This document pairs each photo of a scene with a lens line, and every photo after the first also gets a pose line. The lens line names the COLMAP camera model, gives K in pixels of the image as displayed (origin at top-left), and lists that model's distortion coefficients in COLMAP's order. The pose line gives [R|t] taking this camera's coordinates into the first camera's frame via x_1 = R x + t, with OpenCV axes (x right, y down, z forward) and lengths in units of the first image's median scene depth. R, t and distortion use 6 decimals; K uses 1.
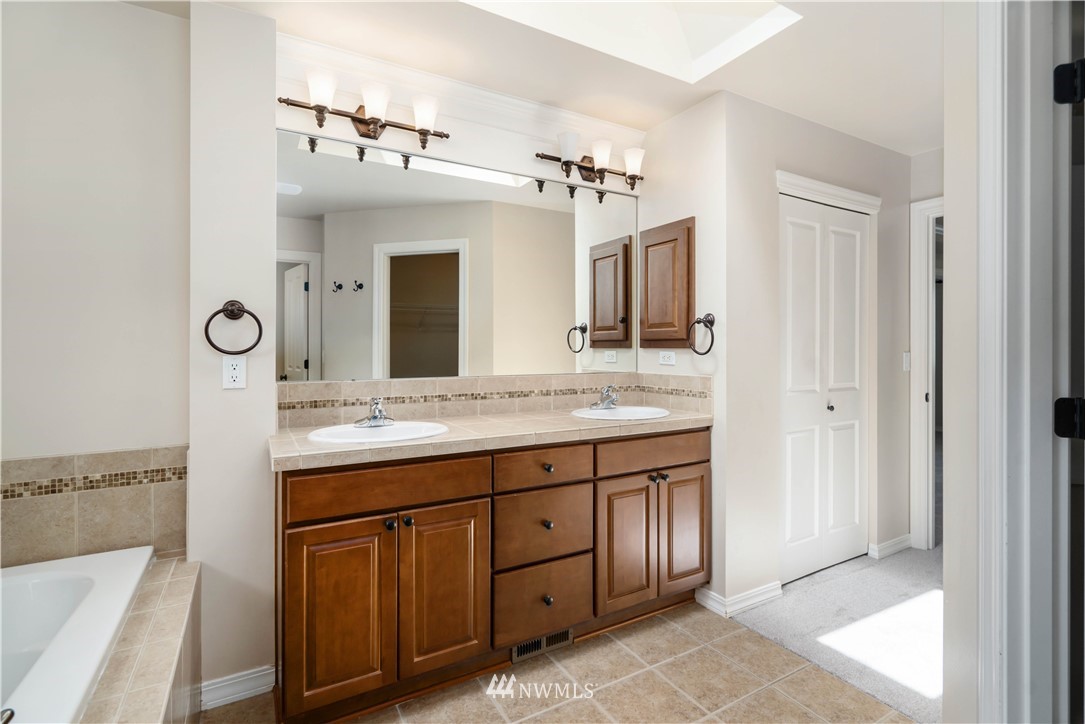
lens RADIAL K [[507.6, 0, 542.5], [0, 507.6, 362.0], [0, 0, 1]] dist [-0.002461, 0.000018]
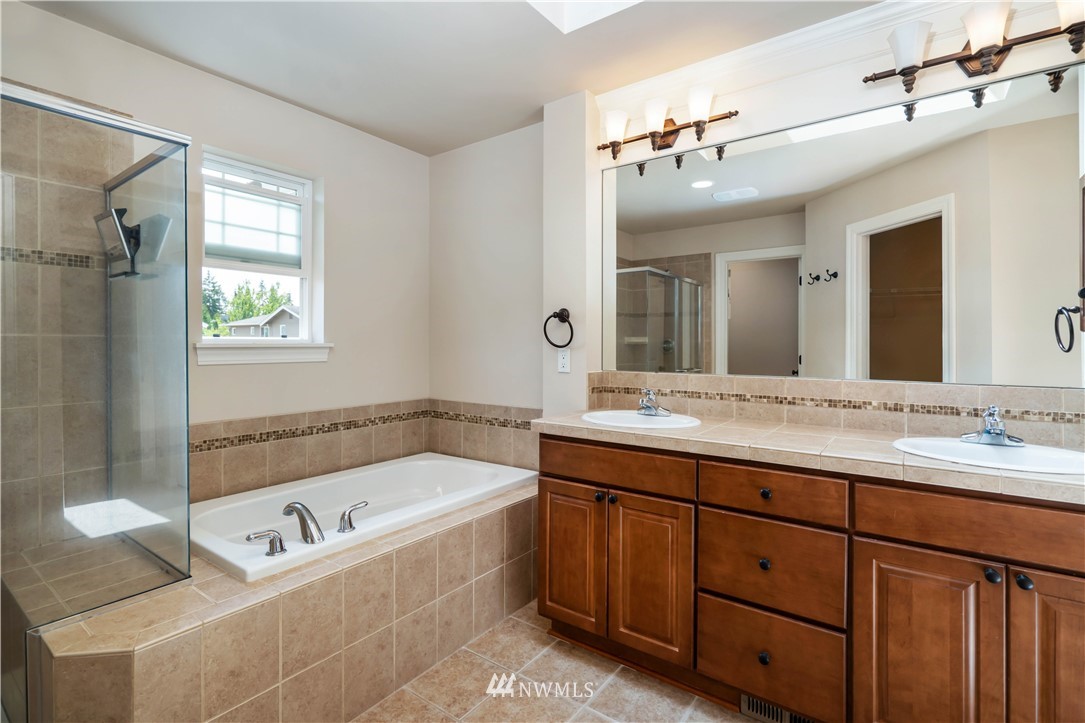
lens RADIAL K [[513.3, 0, 542.5], [0, 513.3, 361.5], [0, 0, 1]] dist [0.001270, 0.000068]
pose [[0.416430, 0.033744, -0.908541, 0.549663], [-0.026984, 0.999329, 0.024748, -0.009025], [0.908767, 0.014210, 0.417062, 0.312792]]
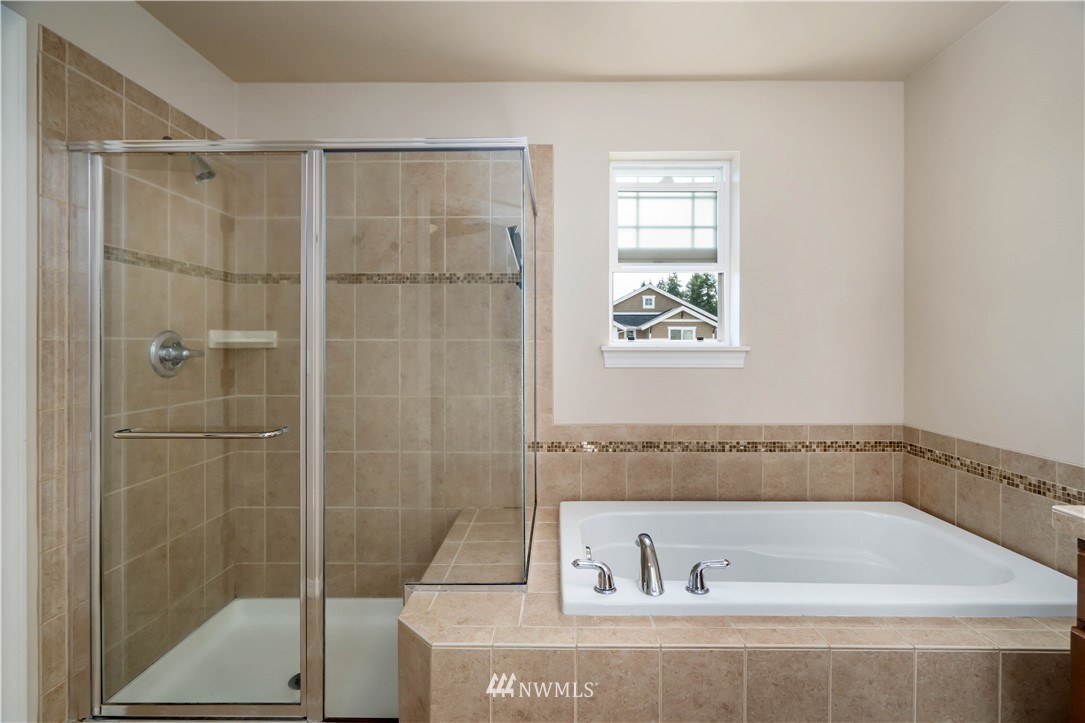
lens RADIAL K [[503.0, 0, 548.9], [0, 503.0, 349.0], [0, 0, 1]] dist [-0.002374, 0.000380]
pose [[-0.498360, 0.007469, -0.866938, 0.286352], [-0.024820, 0.999430, 0.022878, -0.017307], [0.866615, 0.032919, -0.497890, 0.531088]]
